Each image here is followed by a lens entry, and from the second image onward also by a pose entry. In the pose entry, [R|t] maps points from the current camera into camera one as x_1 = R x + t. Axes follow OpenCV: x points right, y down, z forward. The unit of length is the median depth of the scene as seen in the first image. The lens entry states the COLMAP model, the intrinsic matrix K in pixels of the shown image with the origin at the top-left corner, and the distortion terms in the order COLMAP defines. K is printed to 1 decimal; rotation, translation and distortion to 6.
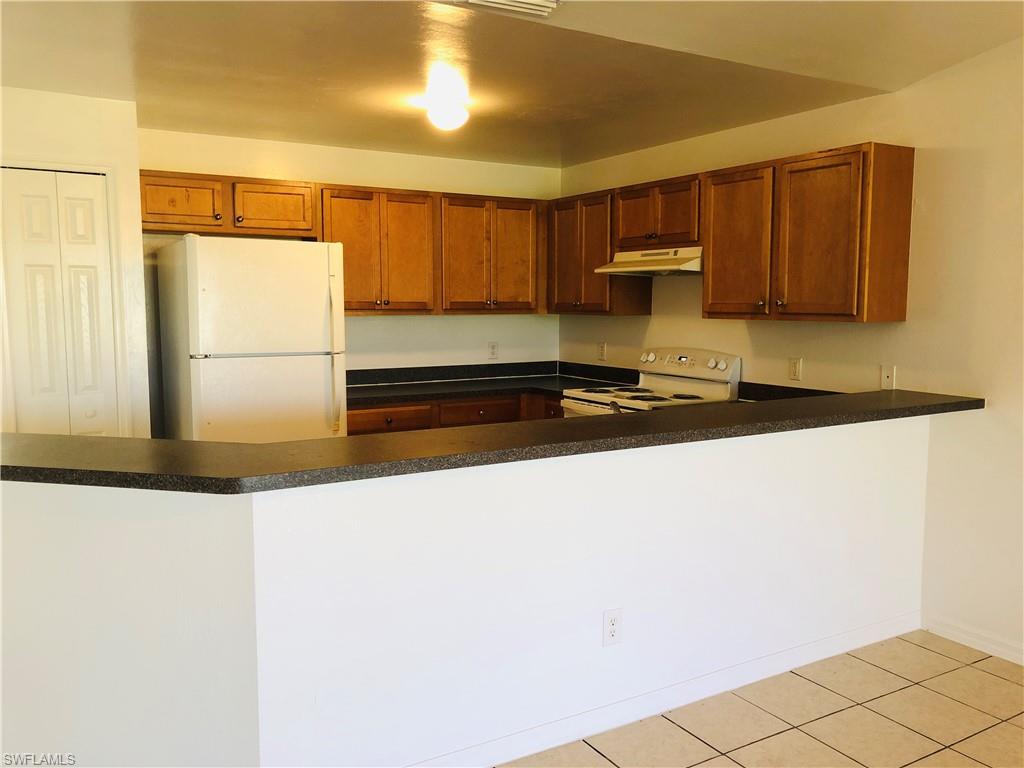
lens RADIAL K [[838.0, 0, 513.8], [0, 838.0, 382.2], [0, 0, 1]] dist [0.032688, -0.049018]
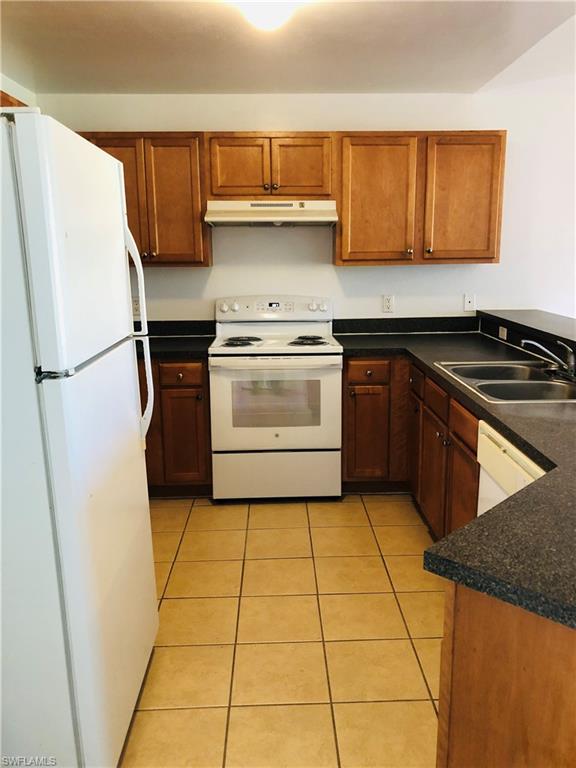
lens RADIAL K [[628.5, 0, 293.4], [0, 628.5, 378.8], [0, 0, 1]] dist [0.032688, -0.049018]
pose [[0.487593, -0.176528, 0.855039, -0.568663], [0.095877, 0.984249, 0.148529, -0.058699], [-0.867791, 0.009557, 0.496838, 0.644450]]
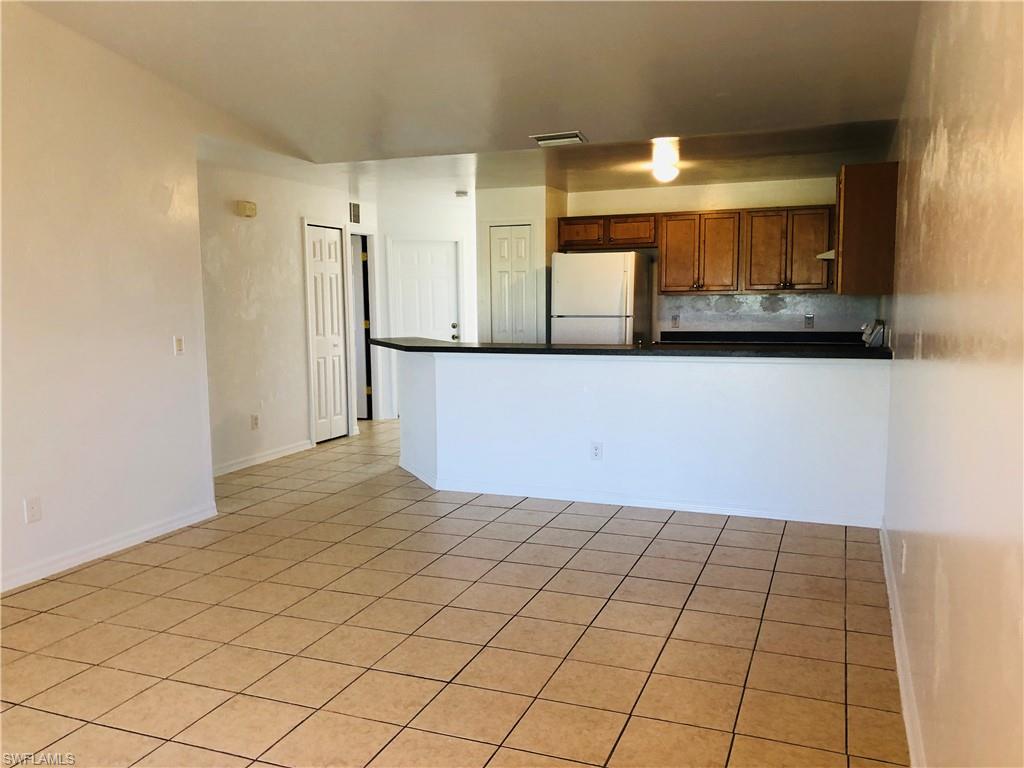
lens RADIAL K [[838.0, 0, 507.9], [0, 838.0, 388.0], [0, 0, 1]] dist [0.032688, -0.049018]
pose [[0.606241, 0.080751, -0.791170, 0.995968], [-0.067710, 0.996460, 0.049821, 0.041827], [0.792393, 0.023366, 0.609563, -0.228807]]
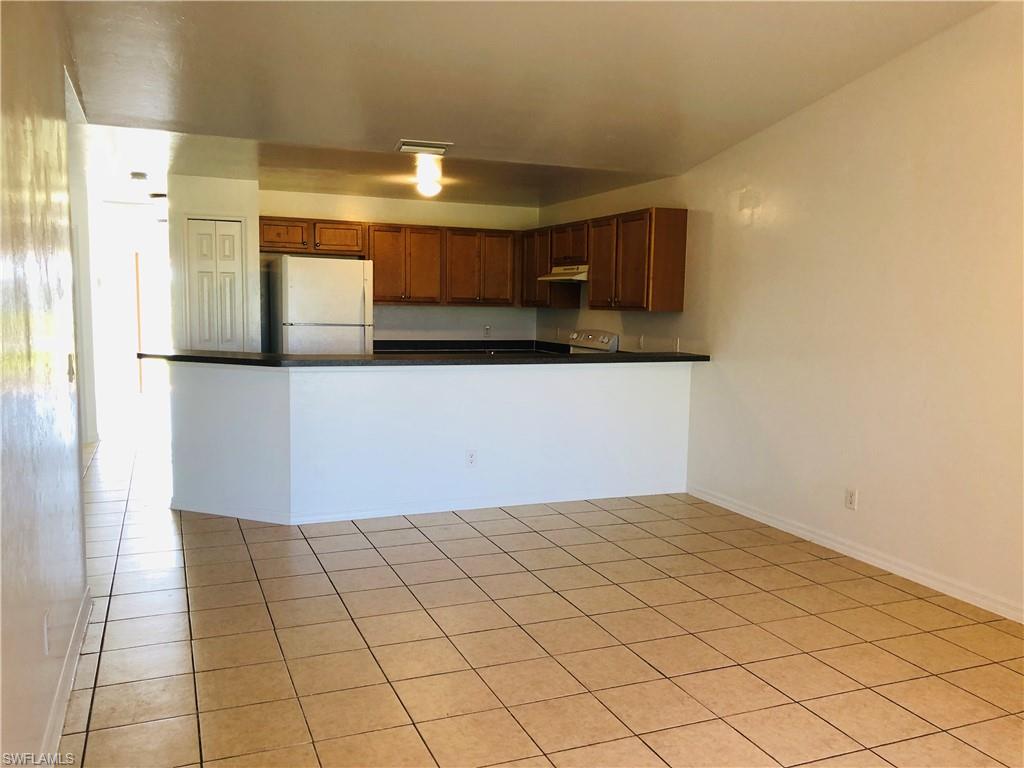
lens RADIAL K [[838.0, 0, 517.8], [0, 838.0, 391.0], [0, 0, 1]] dist [0.032688, -0.049018]
pose [[0.988994, 0.032797, -0.144273, 0.334728], [-0.032086, 0.999459, 0.007254, 0.074764], [0.144433, -0.002545, 0.989511, -0.624955]]
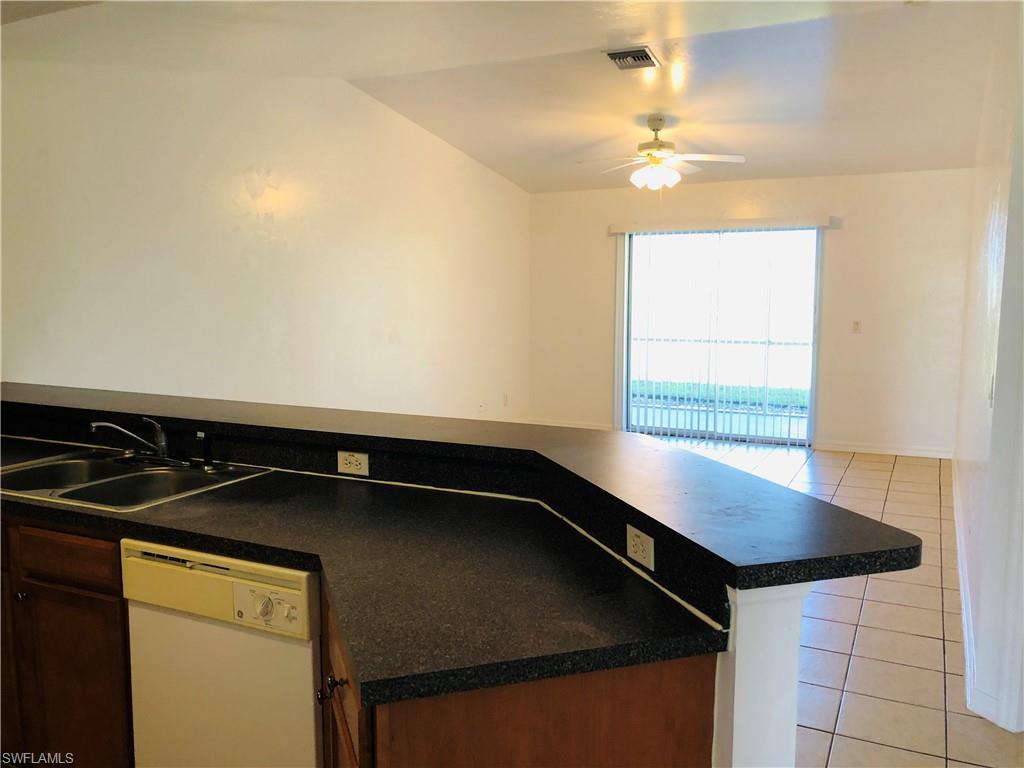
lens RADIAL K [[838.0, 0, 509.3], [0, 838.0, 381.5], [0, 0, 1]] dist [0.032688, -0.049018]
pose [[-0.535324, -0.091698, 0.839655, -0.582571], [0.093218, 0.981603, 0.166631, -0.084603], [-0.839487, 0.167473, -0.516928, 0.813833]]
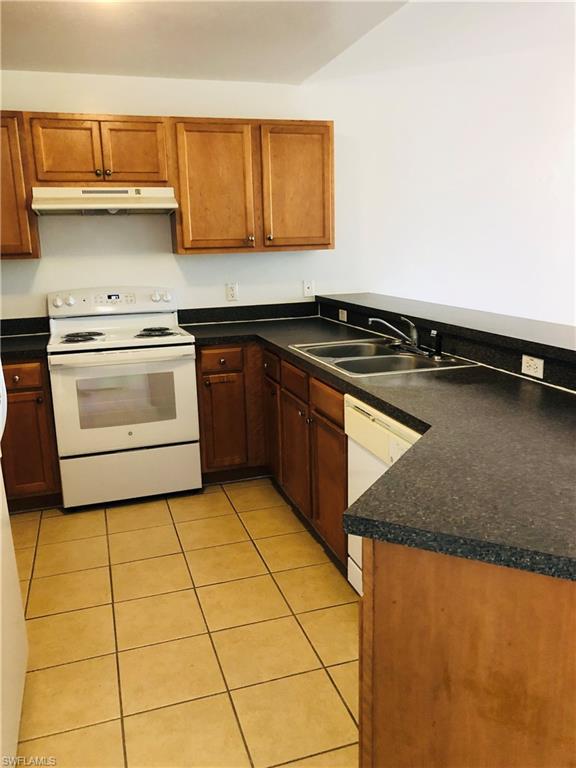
lens RADIAL K [[628.5, 0, 291.4], [0, 628.5, 377.3], [0, 0, 1]] dist [0.032688, -0.049018]
pose [[0.226624, -0.208596, 0.951383, -0.578884], [0.124847, 0.974960, 0.184027, -0.053419], [-0.965948, 0.077073, 0.246992, 0.678594]]
